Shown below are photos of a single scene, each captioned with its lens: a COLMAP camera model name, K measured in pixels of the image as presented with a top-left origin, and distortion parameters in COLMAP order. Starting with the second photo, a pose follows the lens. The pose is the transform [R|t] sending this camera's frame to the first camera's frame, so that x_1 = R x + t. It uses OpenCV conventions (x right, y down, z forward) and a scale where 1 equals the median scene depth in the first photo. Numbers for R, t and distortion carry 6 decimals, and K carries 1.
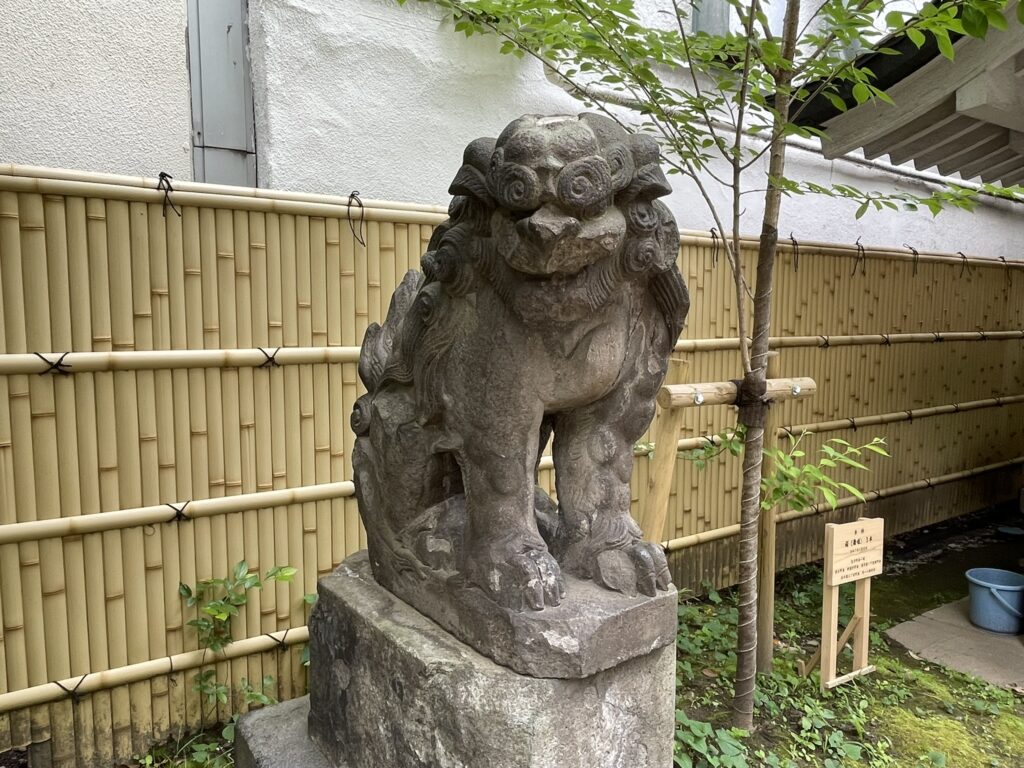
lens RADIAL K [[738.4, 0, 518.0], [0, 738.4, 381.4], [0, 0, 1]] dist [0.020289, -0.018599]
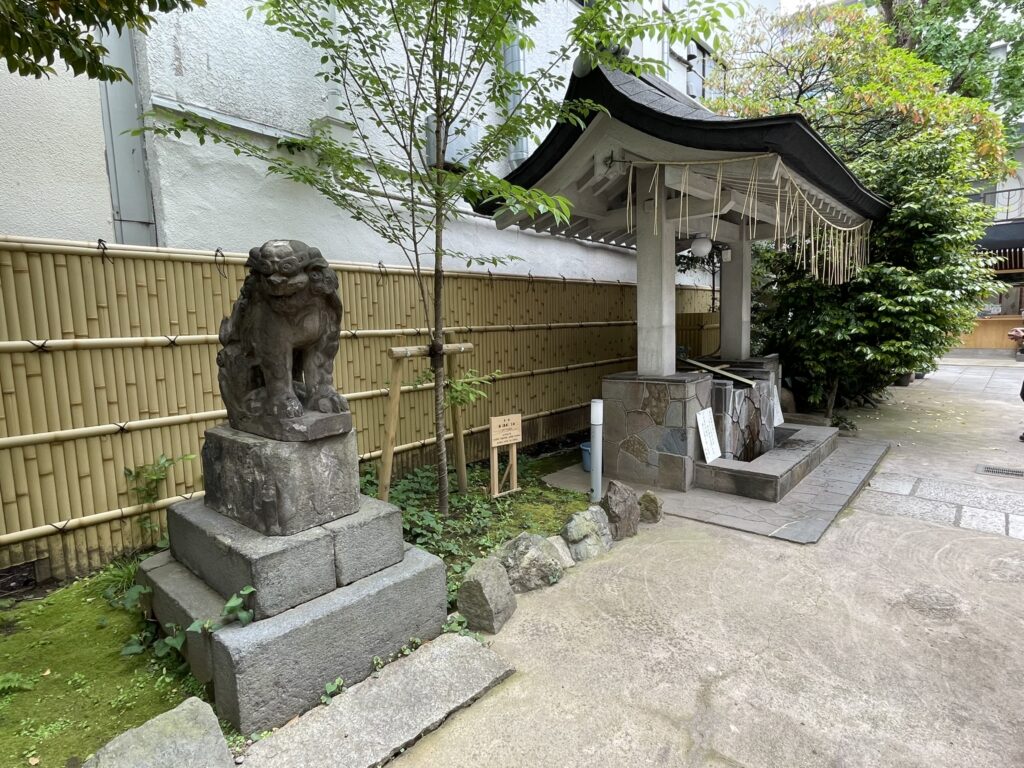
lens RADIAL K [[532.2, 0, 509.1], [0, 532.2, 380.5], [0, 0, 1]] dist [-0.002461, 0.002657]
pose [[0.968524, -0.049711, 0.243906, 0.151279], [0.043763, 0.998599, 0.029748, 0.065965], [-0.245043, -0.018137, 0.969342, -0.499842]]
